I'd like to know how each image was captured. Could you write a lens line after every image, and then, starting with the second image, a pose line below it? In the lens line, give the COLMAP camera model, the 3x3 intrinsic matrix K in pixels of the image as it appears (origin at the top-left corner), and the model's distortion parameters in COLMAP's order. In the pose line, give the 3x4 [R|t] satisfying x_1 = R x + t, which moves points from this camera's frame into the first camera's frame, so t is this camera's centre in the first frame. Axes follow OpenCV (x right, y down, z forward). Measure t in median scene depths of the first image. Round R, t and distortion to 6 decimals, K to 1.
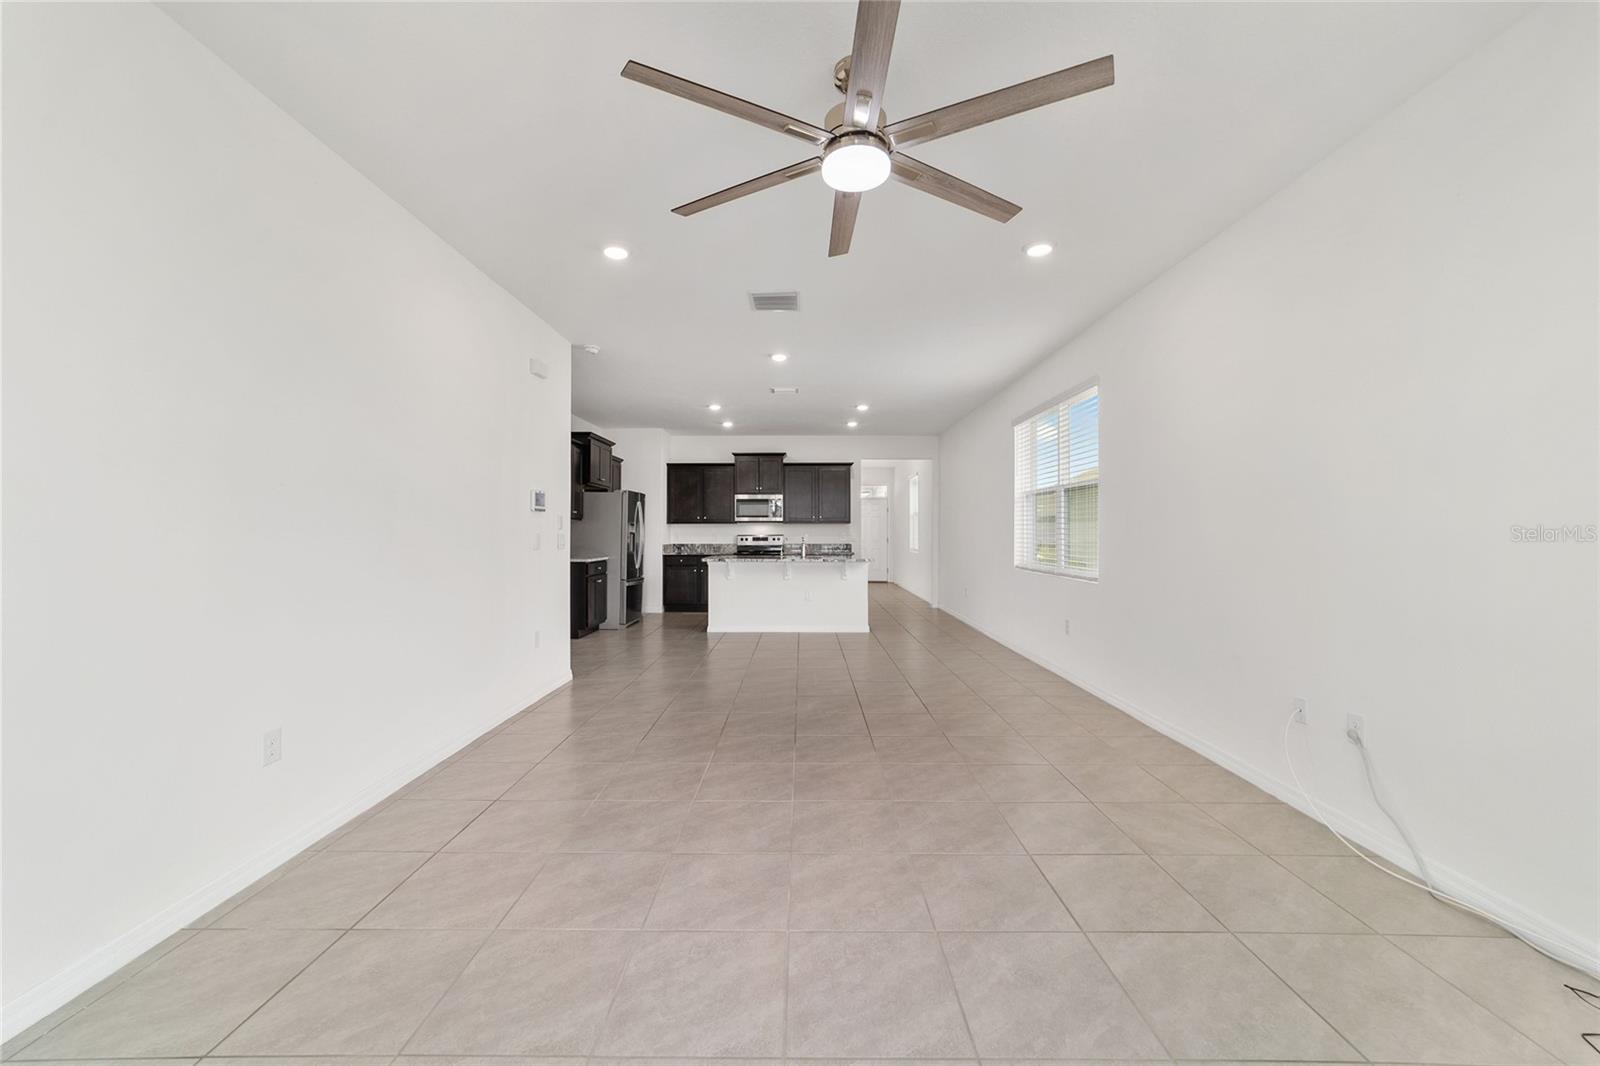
lens RADIAL K [[611.9, 0, 800.0], [0, 611.9, 533.0], [0, 0, 1]] dist [-0.010437, -0.000105]
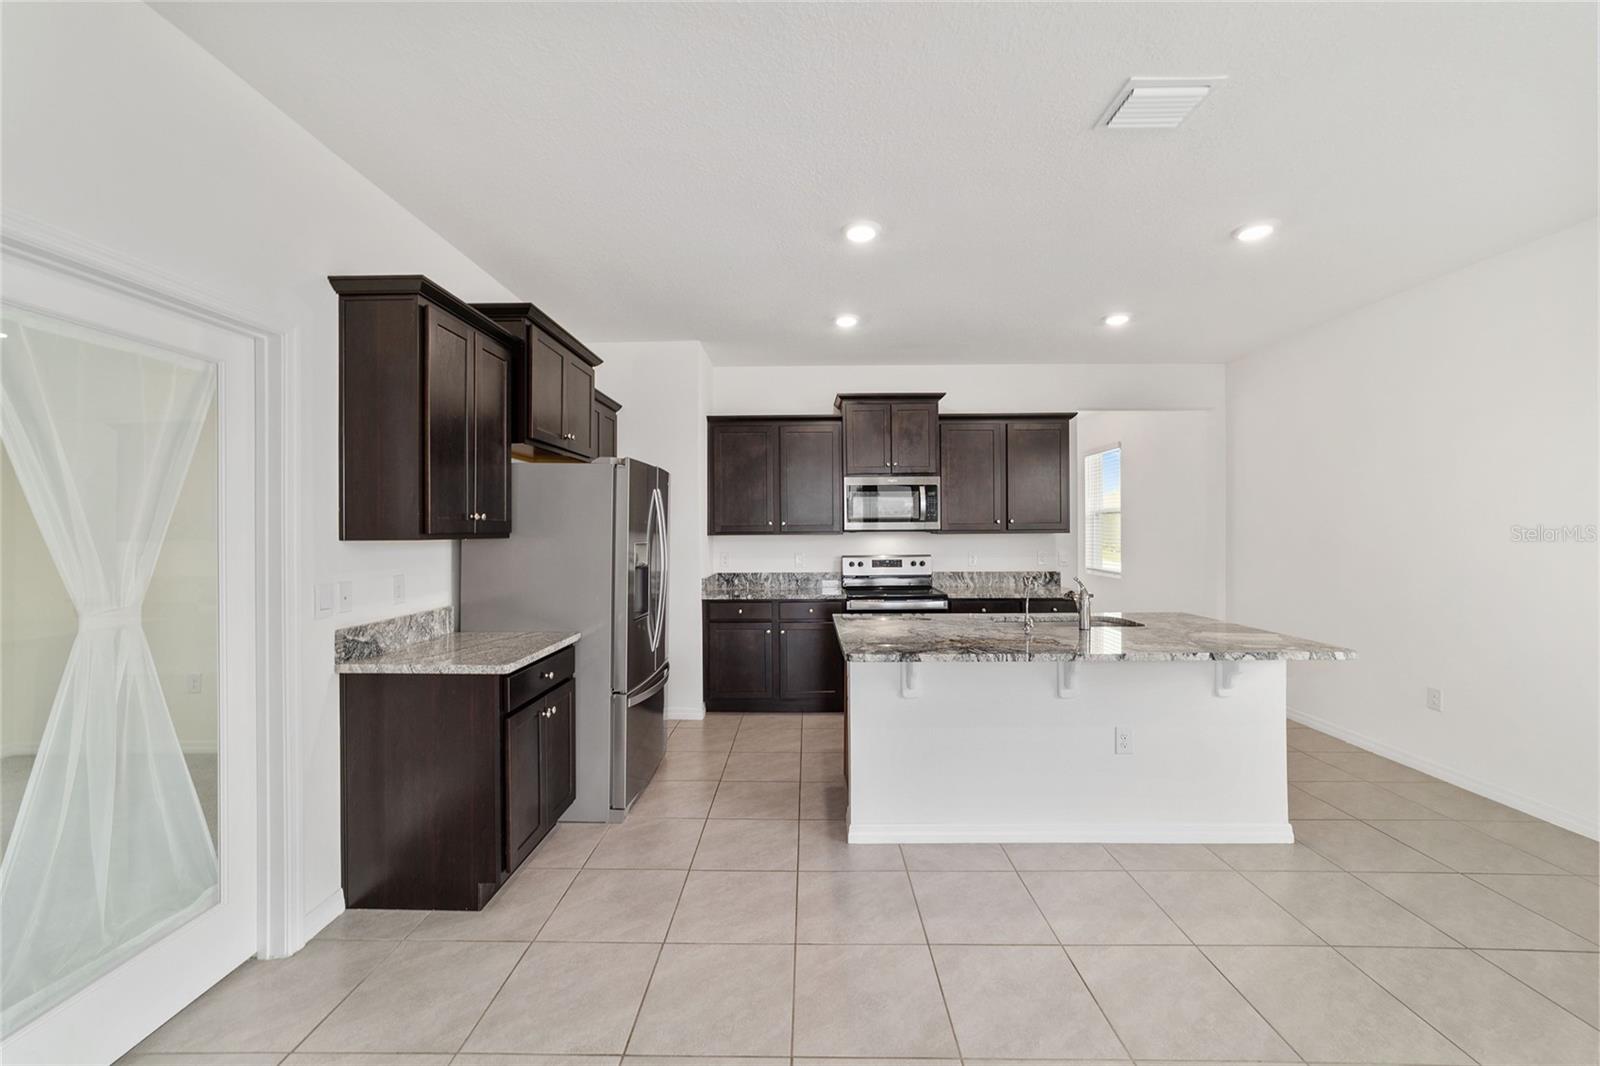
lens RADIAL K [[611.9, 0, 800.0], [0, 611.9, 533.0], [0, 0, 1]] dist [-0.010437, -0.000105]
pose [[0.999956, -0.005384, -0.007740, -0.140443], [0.005426, 0.999970, 0.005485, -0.019765], [0.007710, -0.005527, 0.999955, 0.504523]]
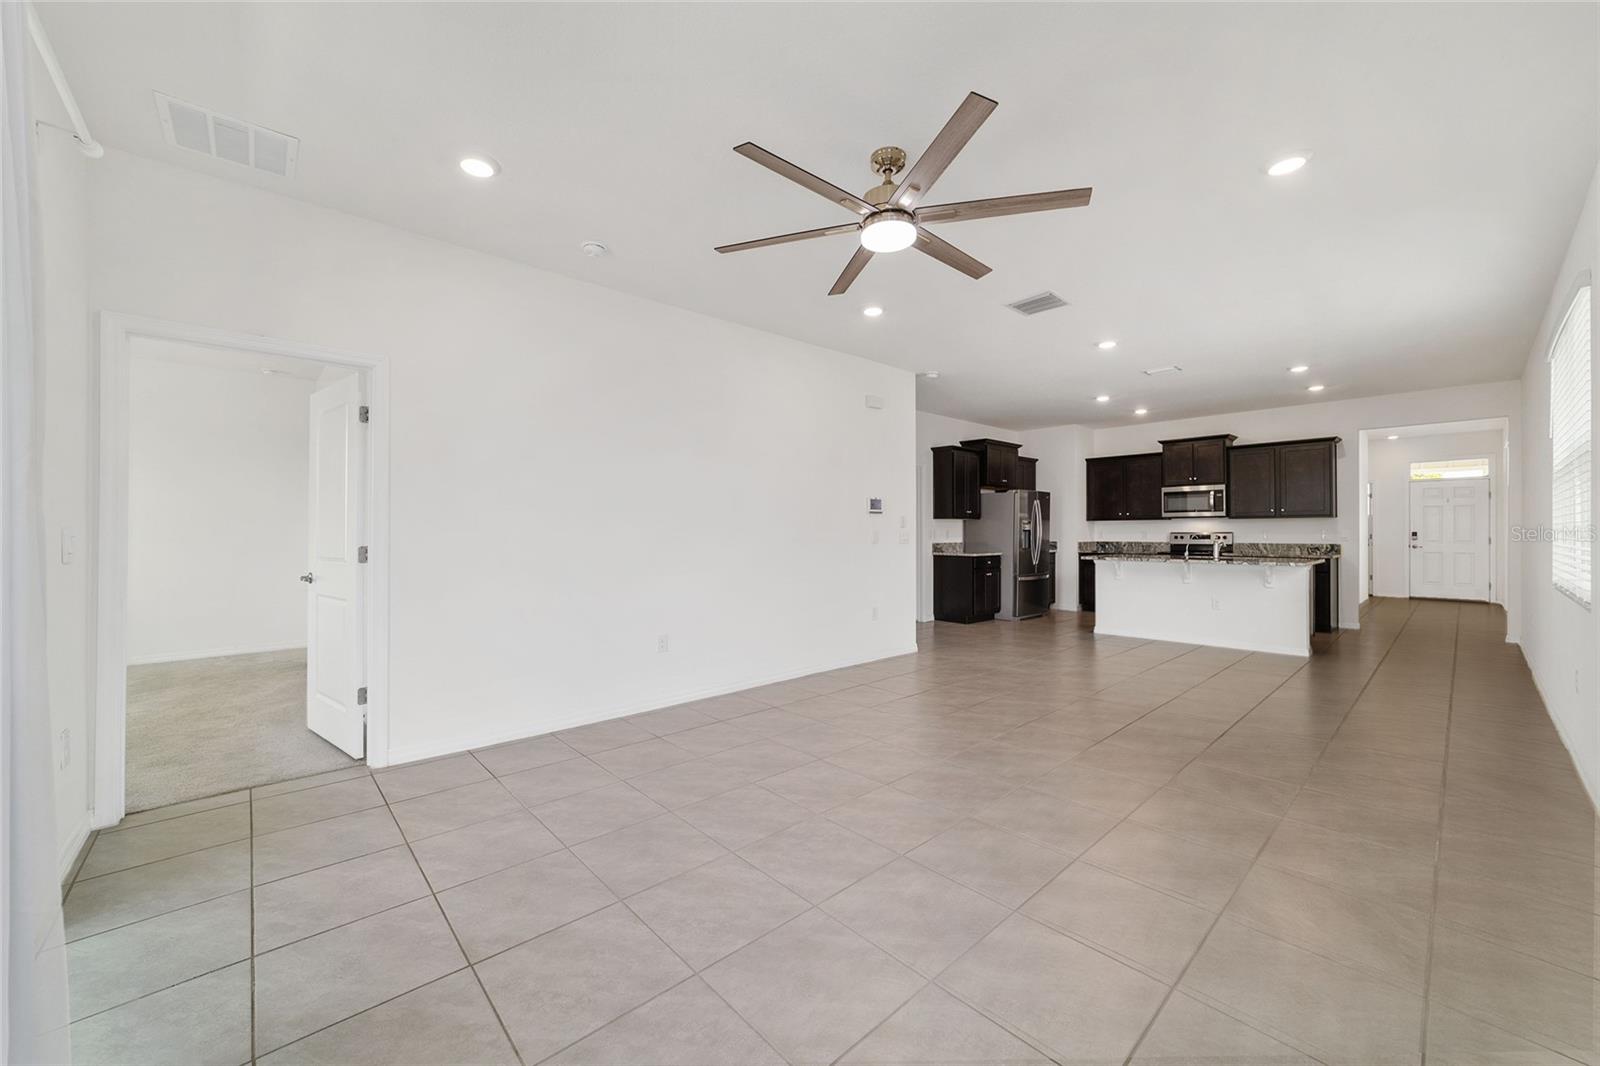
lens RADIAL K [[616.8, 0, 802.8], [0, 616.8, 529.3], [0, 0, 1]] dist [0.001793, 0.000068]
pose [[0.684169, -0.003106, -0.729317, 0.193132], [0.001453, 0.999995, -0.002895, 0.000642], [0.729322, 0.000921, 0.684170, 0.001000]]
